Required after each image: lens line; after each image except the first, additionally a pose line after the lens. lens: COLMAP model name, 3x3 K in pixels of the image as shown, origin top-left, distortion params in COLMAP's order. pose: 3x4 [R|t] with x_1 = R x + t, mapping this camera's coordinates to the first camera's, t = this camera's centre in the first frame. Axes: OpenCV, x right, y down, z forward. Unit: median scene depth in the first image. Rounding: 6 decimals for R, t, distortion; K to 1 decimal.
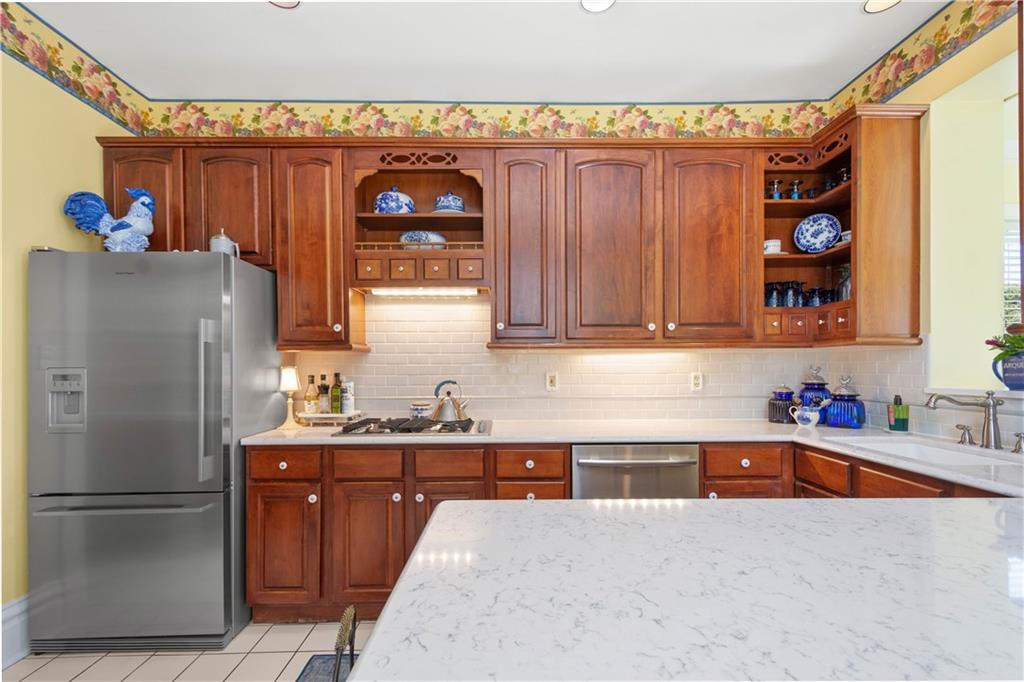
lens RADIAL K [[491.9, 0, 516.0], [0, 491.9, 354.4], [0, 0, 1]] dist [0.003700, 0.002573]
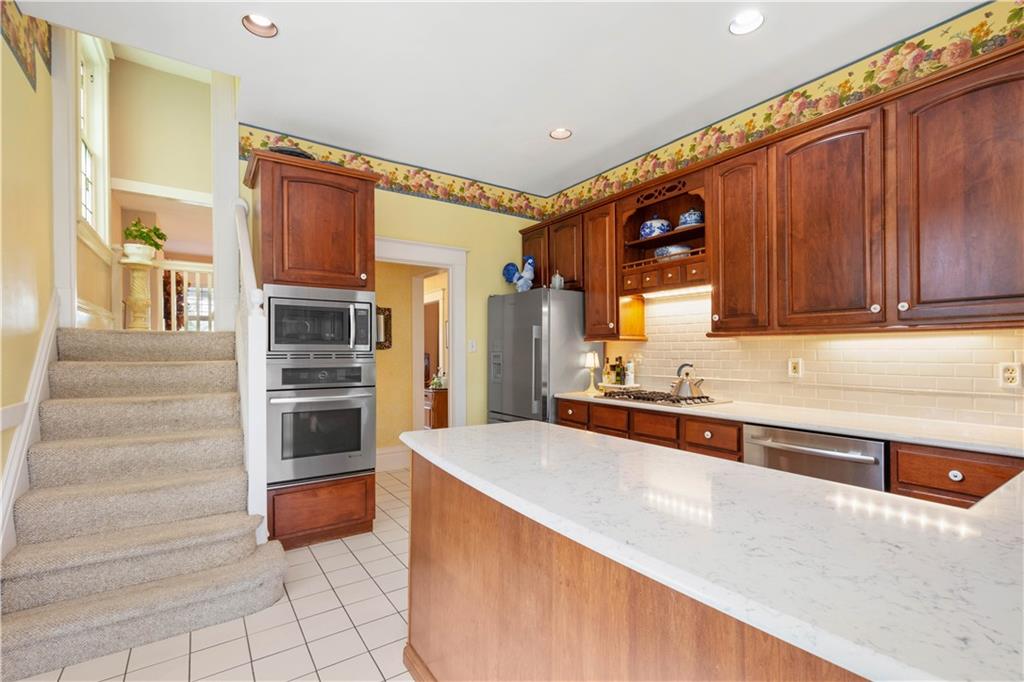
lens RADIAL K [[445.7, 0, 505.9], [0, 445.7, 348.1], [0, 0, 1]] dist [-0.003134, -0.000599]
pose [[0.549202, -0.001701, -0.835688, 0.563764], [0.015837, 0.999840, 0.008373, -0.002960], [0.835539, -0.017833, 0.549141, 0.007726]]
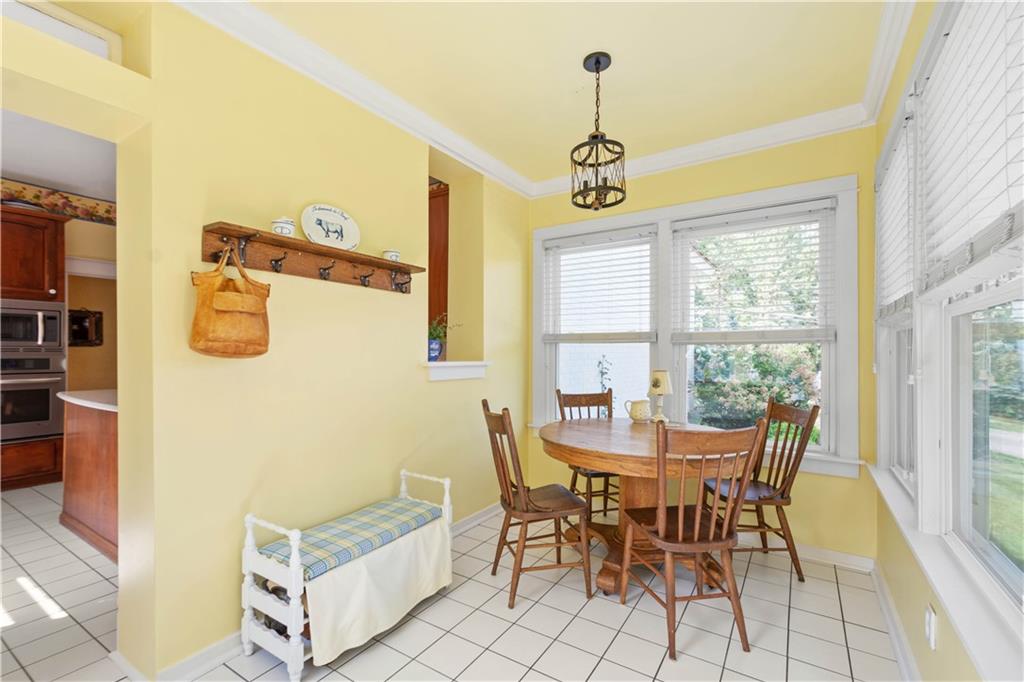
lens RADIAL K [[445.7, 0, 519.8], [0, 445.7, 350.9], [0, 0, 1]] dist [-0.003134, -0.000599]
pose [[0.837251, 0.002700, -0.546812, 1.305747], [0.005735, 0.999889, 0.013719, 0.007862], [0.546788, -0.014622, 0.837143, -0.049722]]
